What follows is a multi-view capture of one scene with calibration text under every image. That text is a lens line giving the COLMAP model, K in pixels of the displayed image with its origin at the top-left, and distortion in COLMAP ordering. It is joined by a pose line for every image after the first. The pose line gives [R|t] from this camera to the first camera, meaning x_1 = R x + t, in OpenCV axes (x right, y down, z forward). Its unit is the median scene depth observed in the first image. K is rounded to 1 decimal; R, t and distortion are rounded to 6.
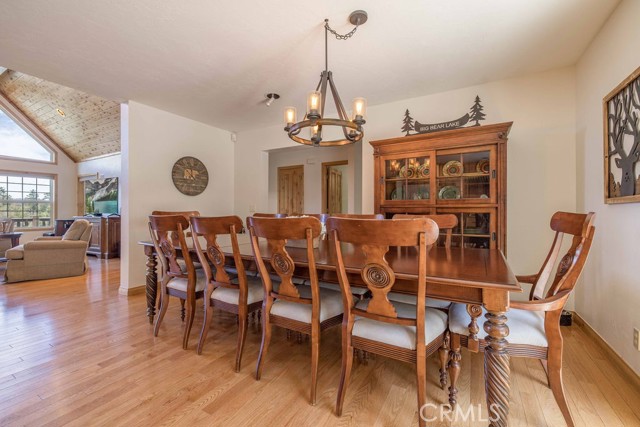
lens RADIAL K [[269.3, 0, 317.0], [0, 269.3, 209.7], [0, 0, 1]] dist [0.002664, -0.000602]
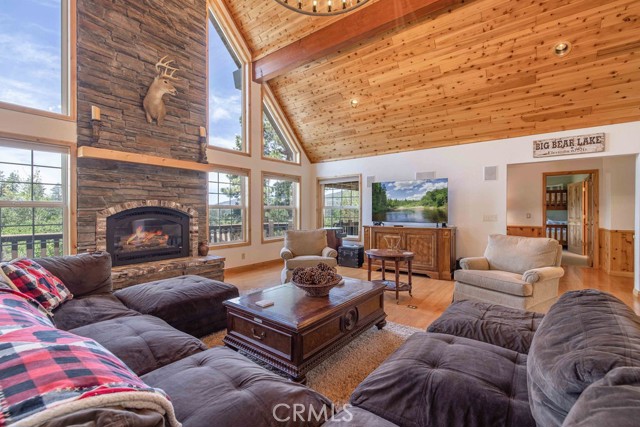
lens RADIAL K [[269.3, 0, 322.7], [0, 269.3, 210.6], [0, 0, 1]] dist [0.002664, -0.000602]
pose [[0.995039, 0.000544, -0.099486, -1.814655], [0.000428, 0.999952, 0.009750, -0.061007], [0.099486, -0.009744, 0.994991, 0.260353]]
